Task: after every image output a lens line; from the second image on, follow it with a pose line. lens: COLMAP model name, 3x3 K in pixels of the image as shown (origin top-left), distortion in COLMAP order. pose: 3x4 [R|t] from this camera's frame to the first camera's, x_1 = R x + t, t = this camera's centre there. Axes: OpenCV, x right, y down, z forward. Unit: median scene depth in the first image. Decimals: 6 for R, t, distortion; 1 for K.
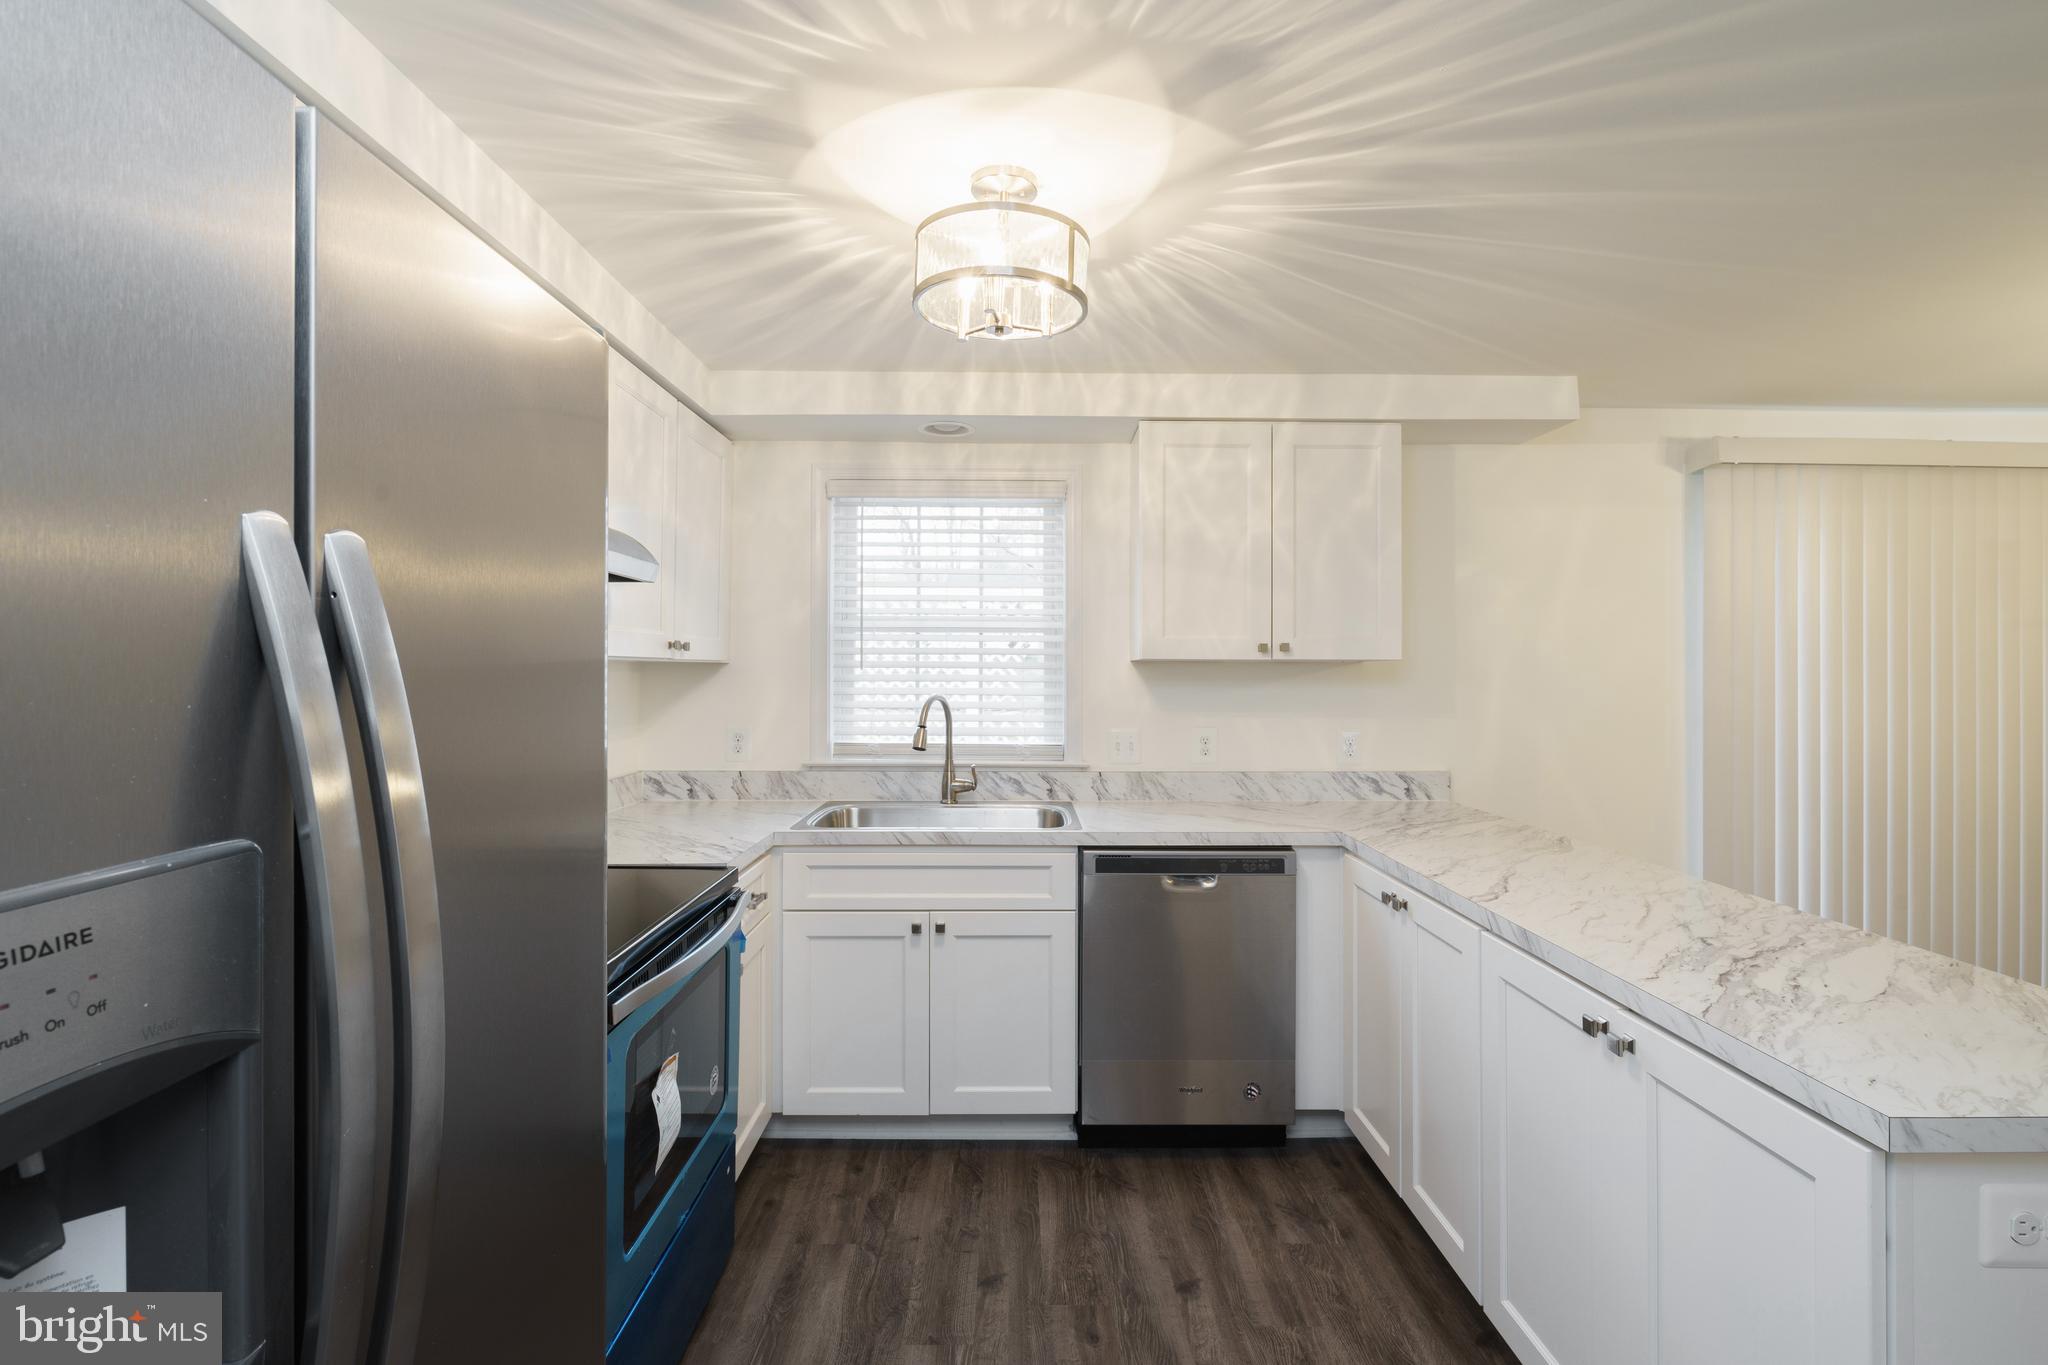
lens RADIAL K [[939.7, 0, 1022.1], [0, 939.7, 668.9], [0, 0, 1]] dist [-0.000938, 0.000448]
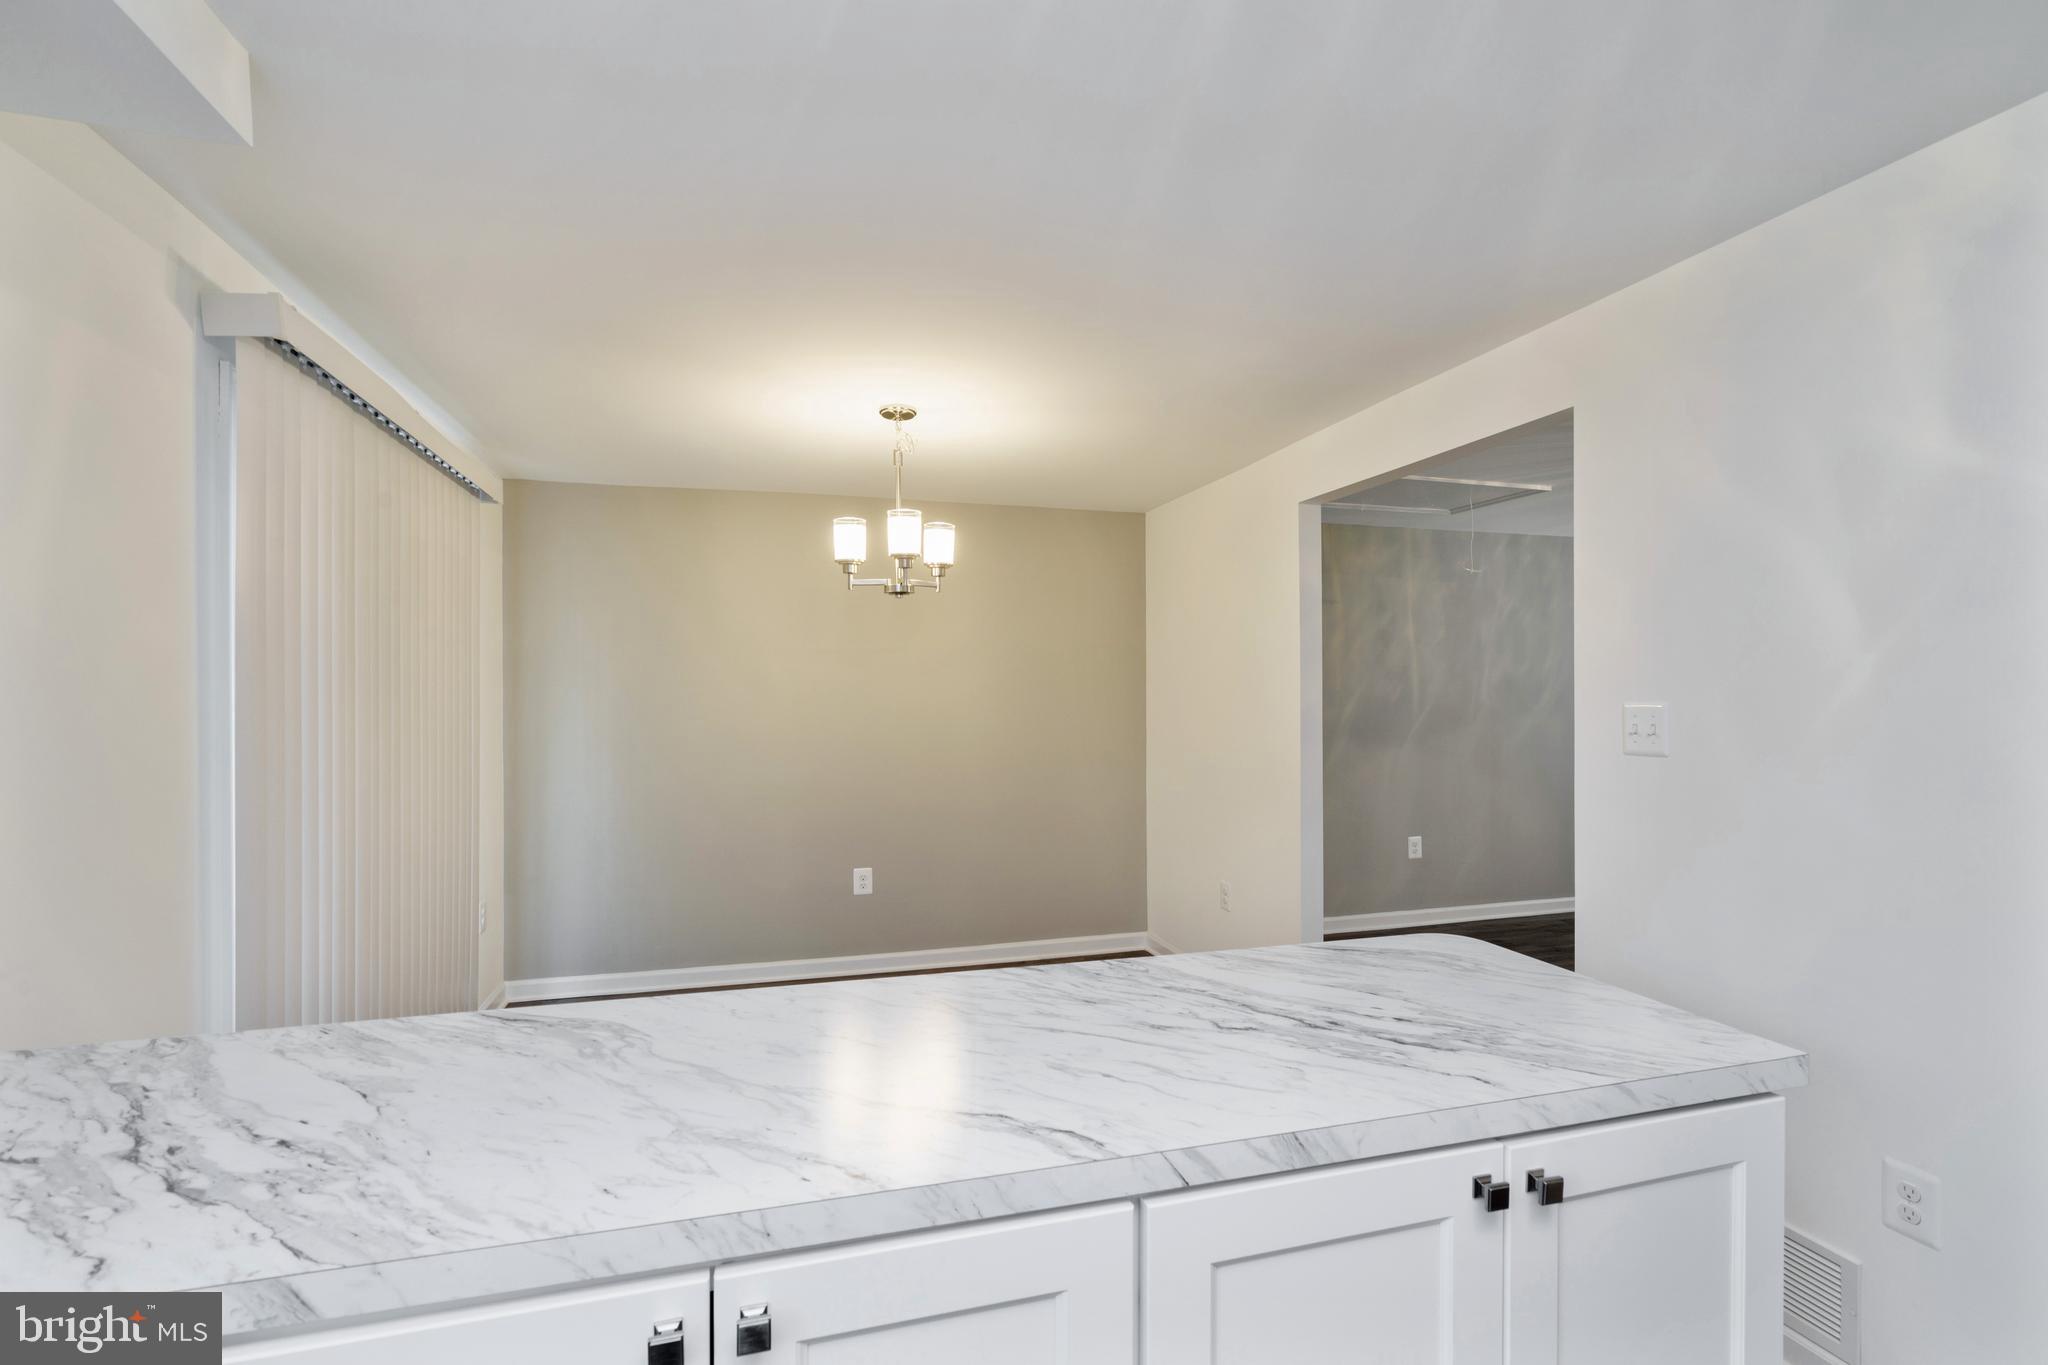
lens RADIAL K [[948.6, 0, 1024.0], [0, 948.6, 682.5], [0, 0, 1]] dist [0.023619, 0.000138]
pose [[-0.257210, 0.005288, 0.966341, 0.011548], [-0.001521, 0.999982, -0.005877, 0.007721], [-0.966354, -0.002982, -0.257198, 0.712435]]
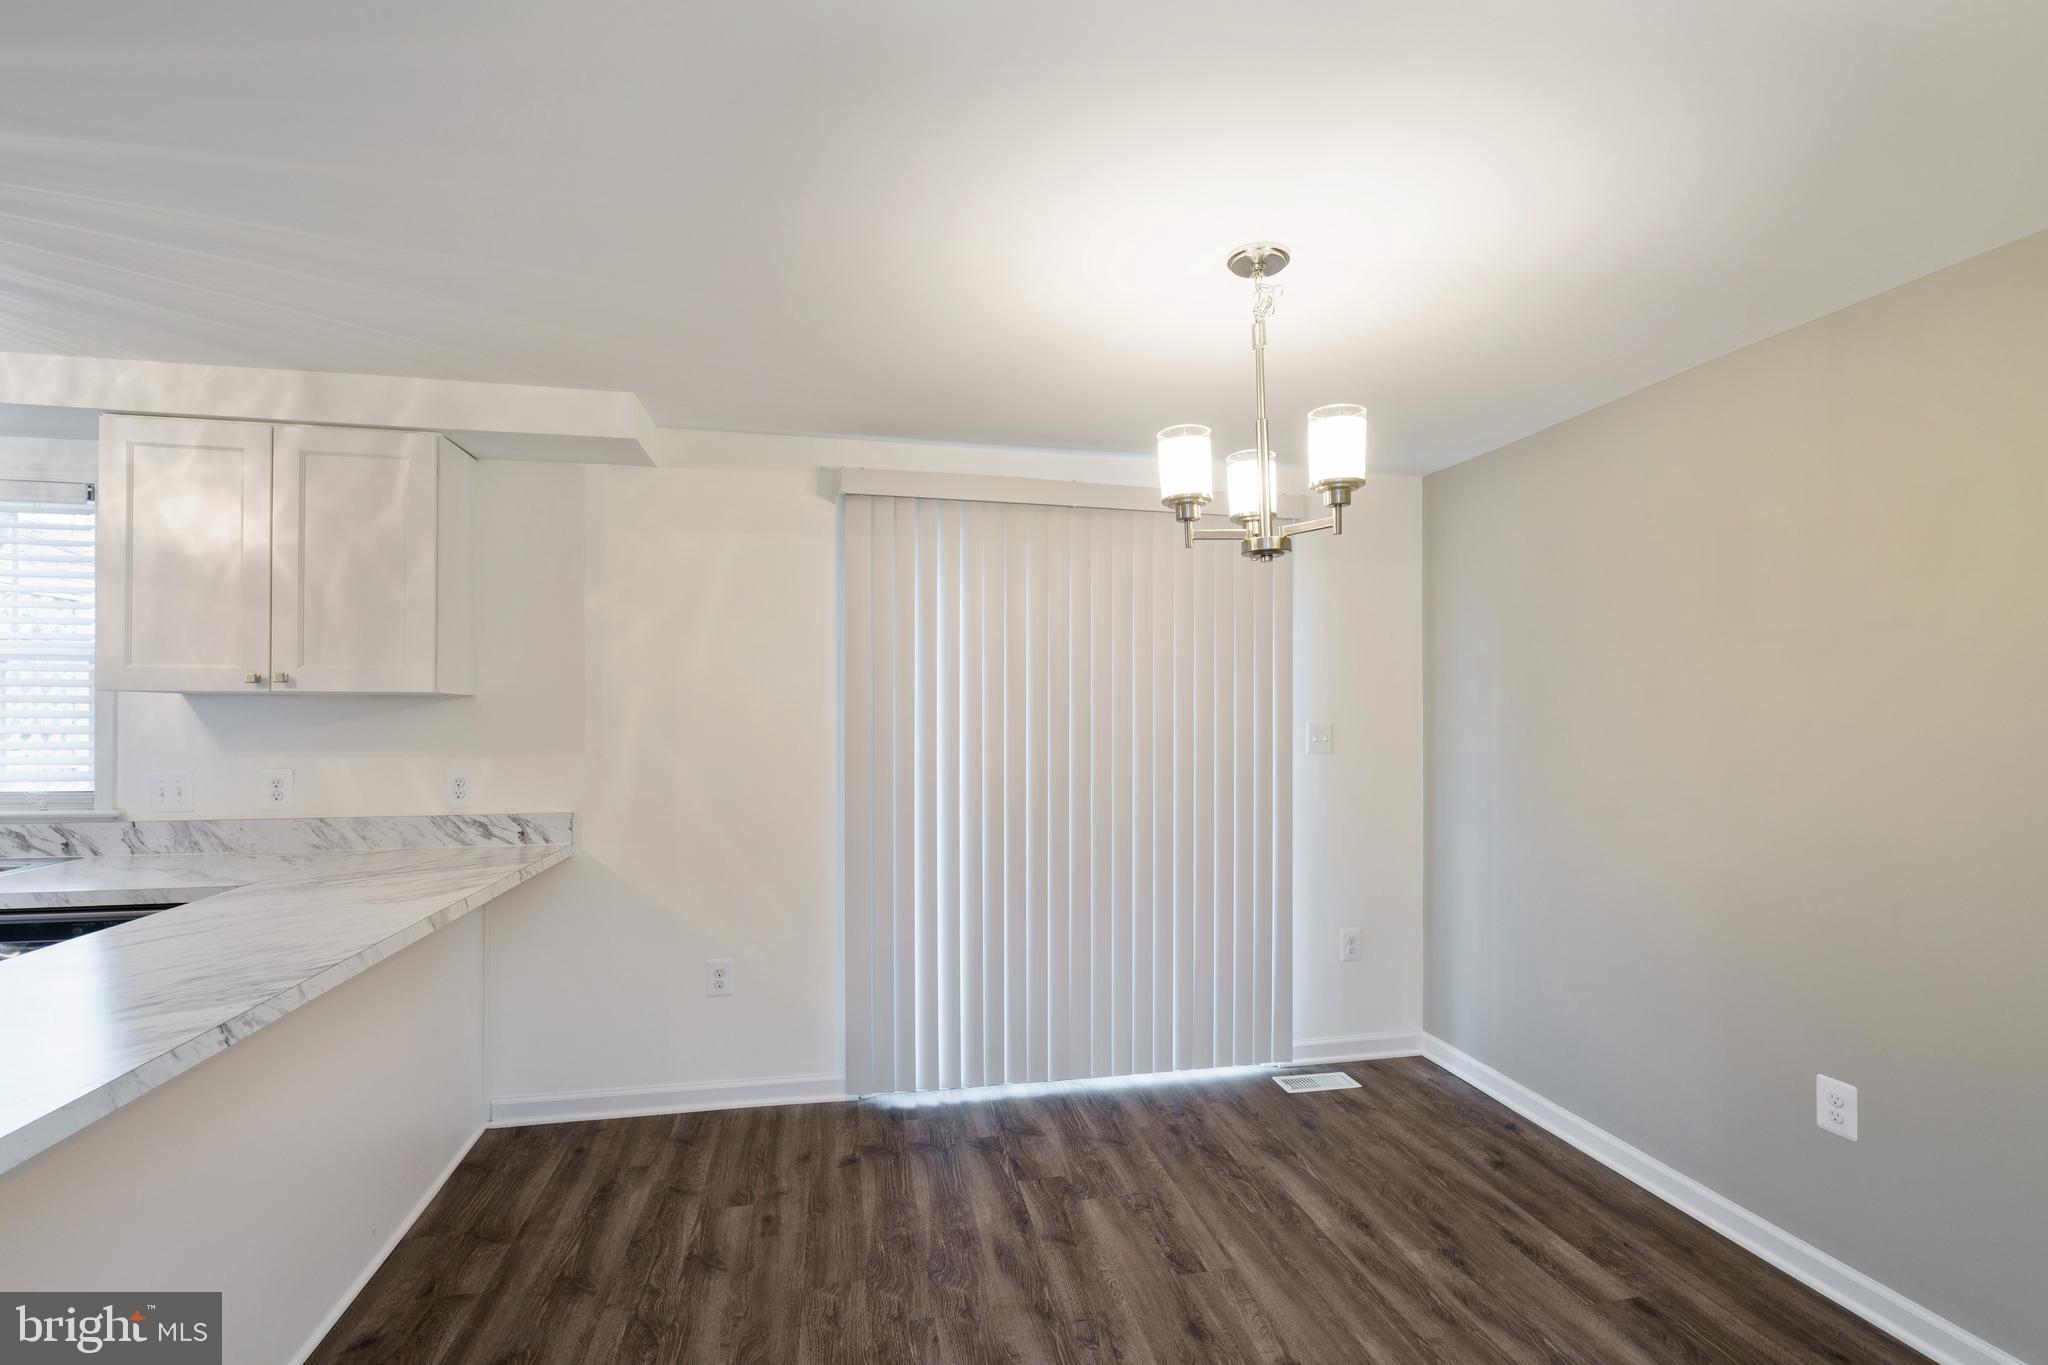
lens RADIAL K [[934.4, 0, 1022.0], [0, 934.4, 716.1], [0, 0, 1]] dist [-0.001026, 0.000064]
pose [[0.982015, -0.002049, 0.188789, 0.763553], [0.000754, 0.999976, 0.006935, 0.007081], [-0.188799, -0.006668, 0.981993, 0.001245]]
